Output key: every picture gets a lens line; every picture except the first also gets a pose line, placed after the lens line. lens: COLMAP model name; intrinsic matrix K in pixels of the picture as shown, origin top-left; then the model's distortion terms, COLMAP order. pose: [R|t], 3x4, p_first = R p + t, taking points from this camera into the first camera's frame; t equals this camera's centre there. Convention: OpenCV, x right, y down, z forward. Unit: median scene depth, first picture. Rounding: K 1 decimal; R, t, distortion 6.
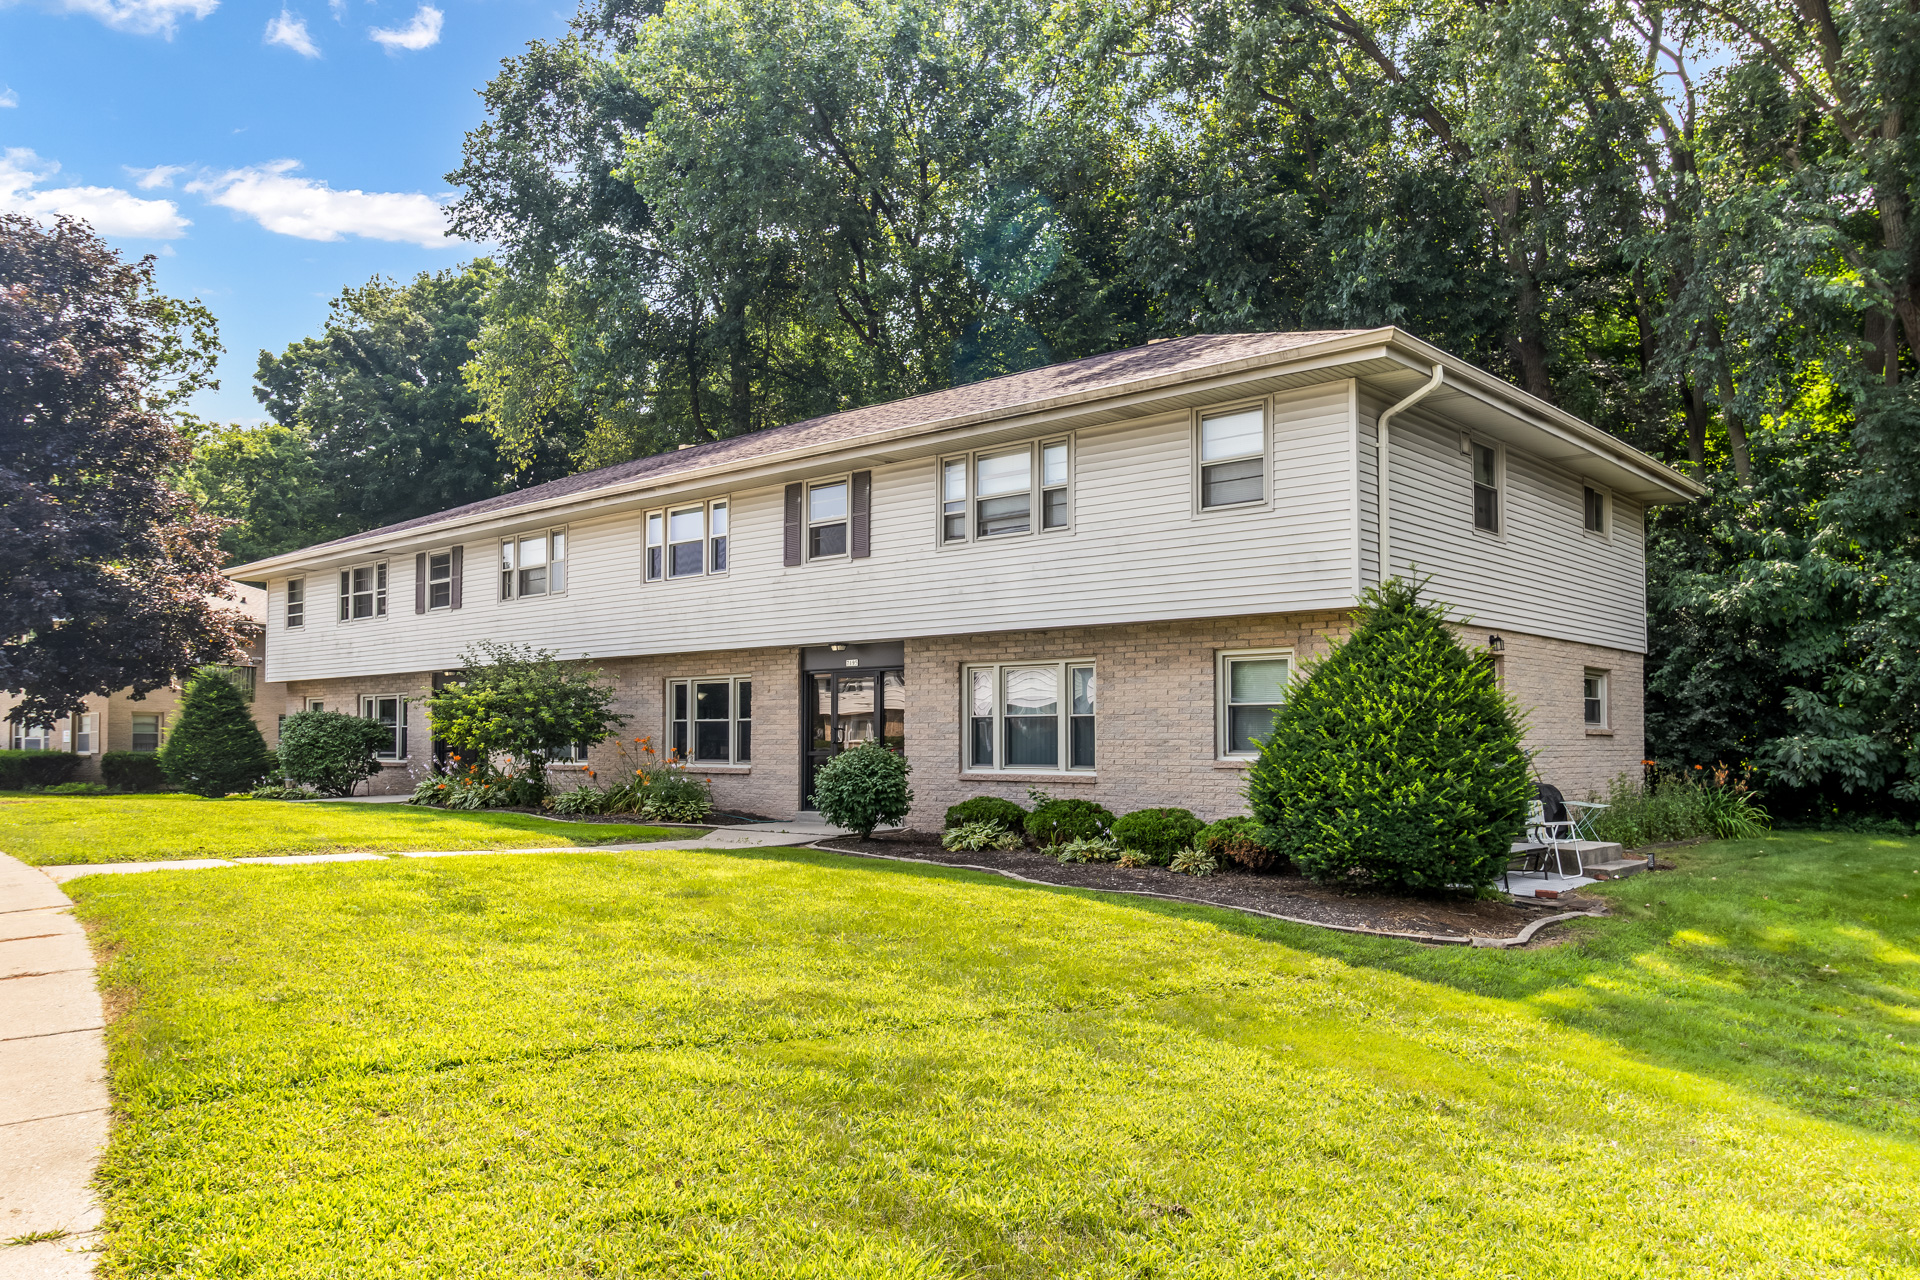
lens RADIAL K [[1413.3, 0, 960.2], [0, 1413.3, 641.5], [0, 0, 1]] dist [0.002188, -0.000112]
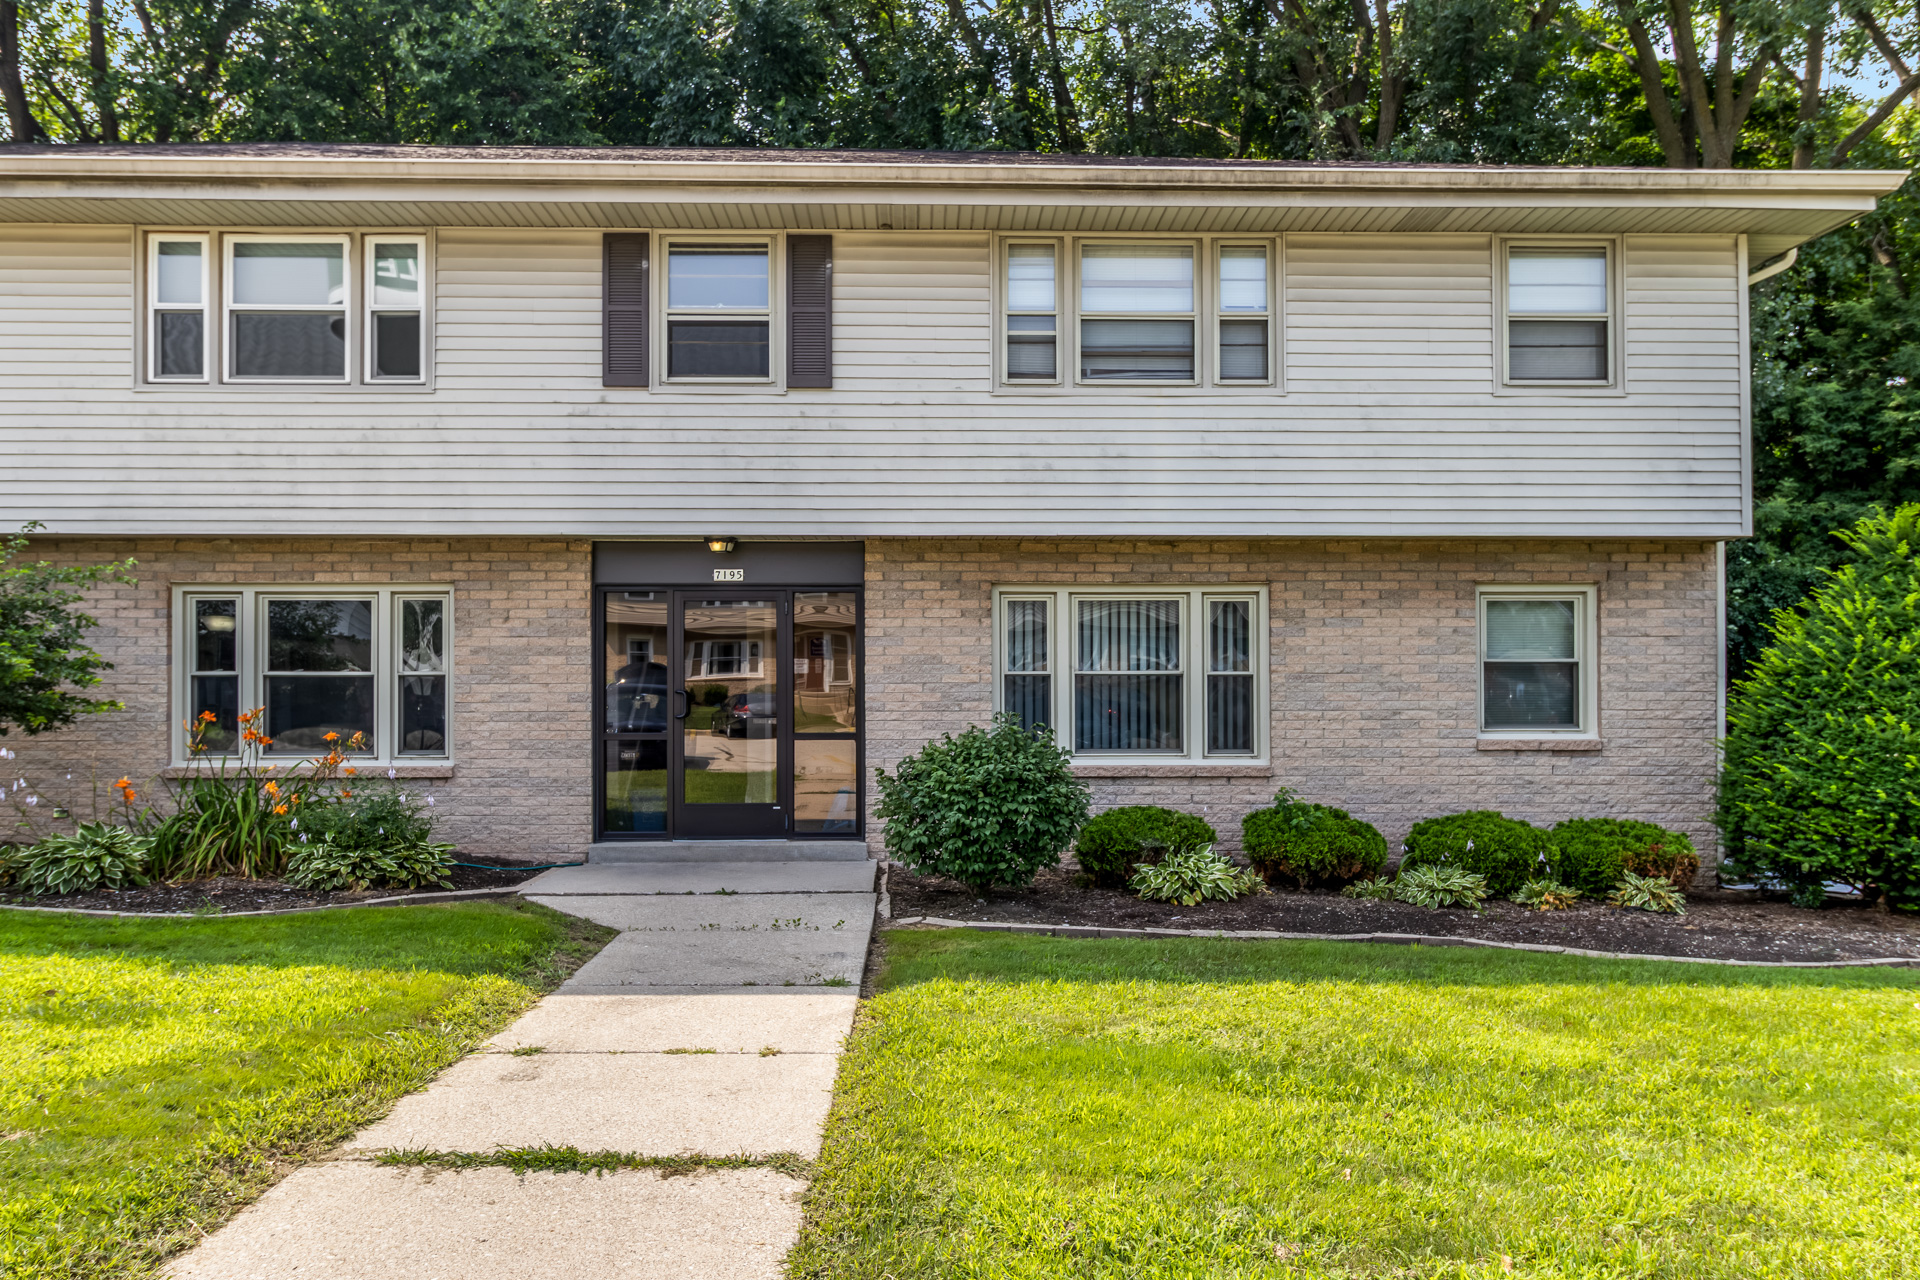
lens RADIAL K [[1723.9, 0, 960.0], [0, 1723.9, 700.2], [0, 0, 1]] dist [0.001216, -0.001275]
pose [[0.725629, 0.003011, 0.688080, -0.497957], [-0.046695, 0.997901, 0.044875, 0.030970], [-0.686500, -0.064692, 0.724246, 0.451402]]
